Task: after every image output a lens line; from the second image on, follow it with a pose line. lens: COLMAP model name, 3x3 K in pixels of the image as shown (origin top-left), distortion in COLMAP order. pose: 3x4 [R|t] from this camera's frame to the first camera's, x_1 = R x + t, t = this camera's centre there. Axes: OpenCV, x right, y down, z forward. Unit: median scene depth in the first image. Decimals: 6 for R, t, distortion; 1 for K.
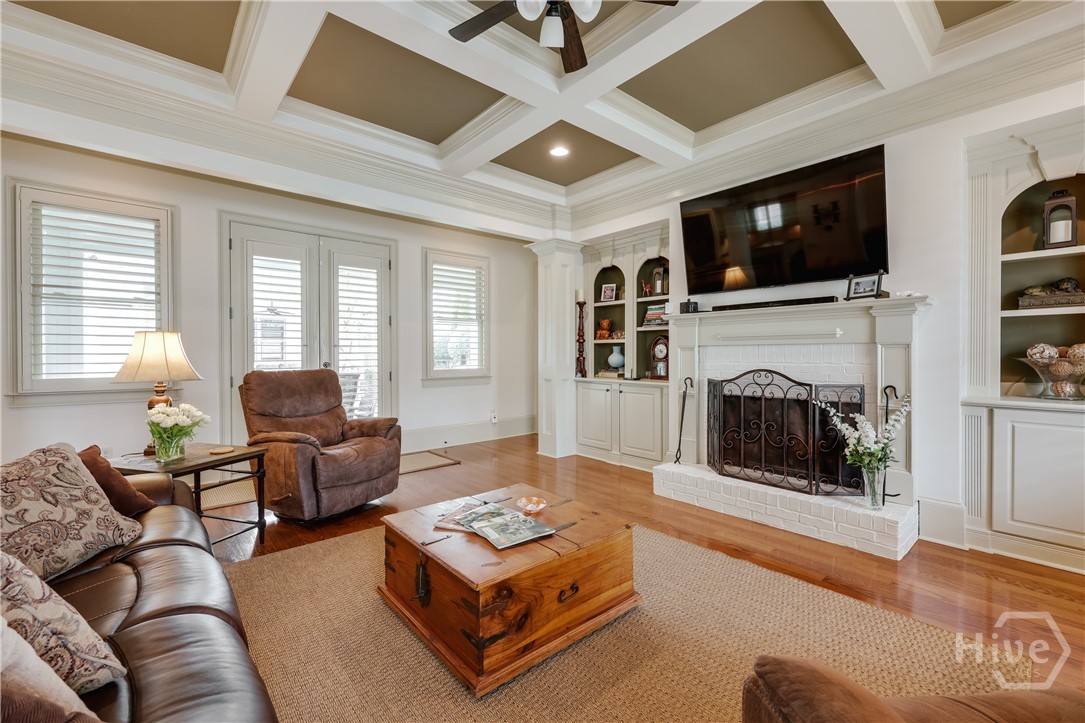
lens RADIAL K [[451.3, 0, 541.3], [0, 451.3, 361.1], [0, 0, 1]] dist [-0.000611, 0.000113]
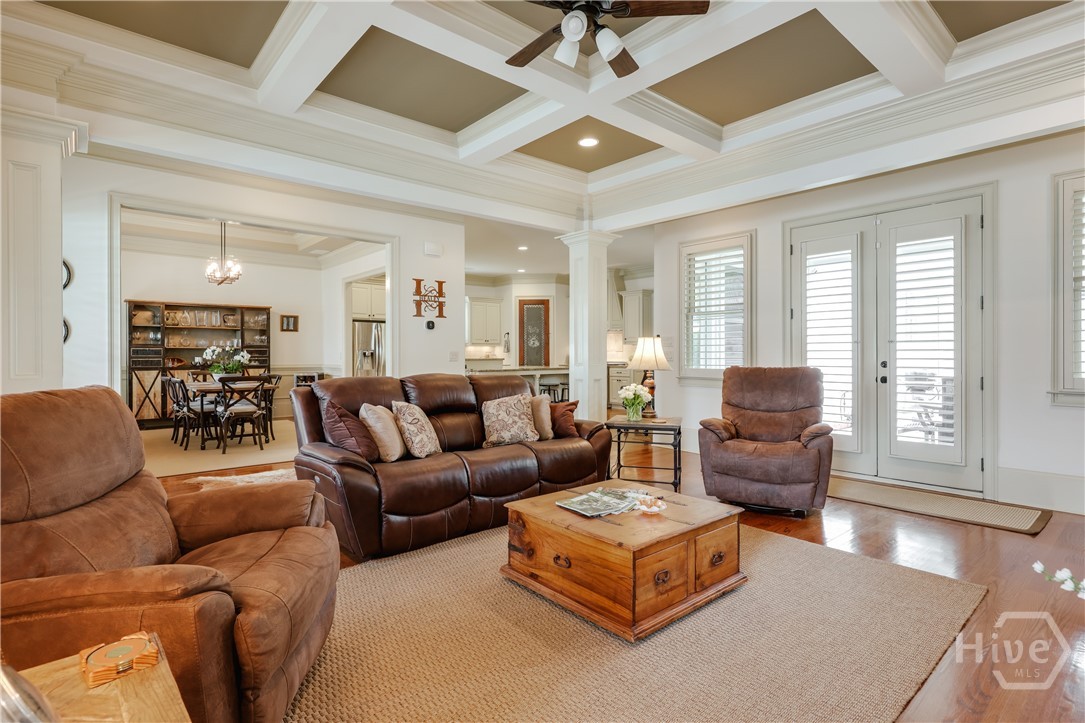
lens RADIAL K [[550.3, 0, 542.3], [0, 550.3, 355.1], [0, 0, 1]] dist [0.004046, 0.000509]
pose [[-0.012210, 0.006454, -0.999905, 0.961249], [-0.013051, 0.999893, 0.006614, -0.011988], [0.999840, 0.013130, -0.012125, 0.634297]]
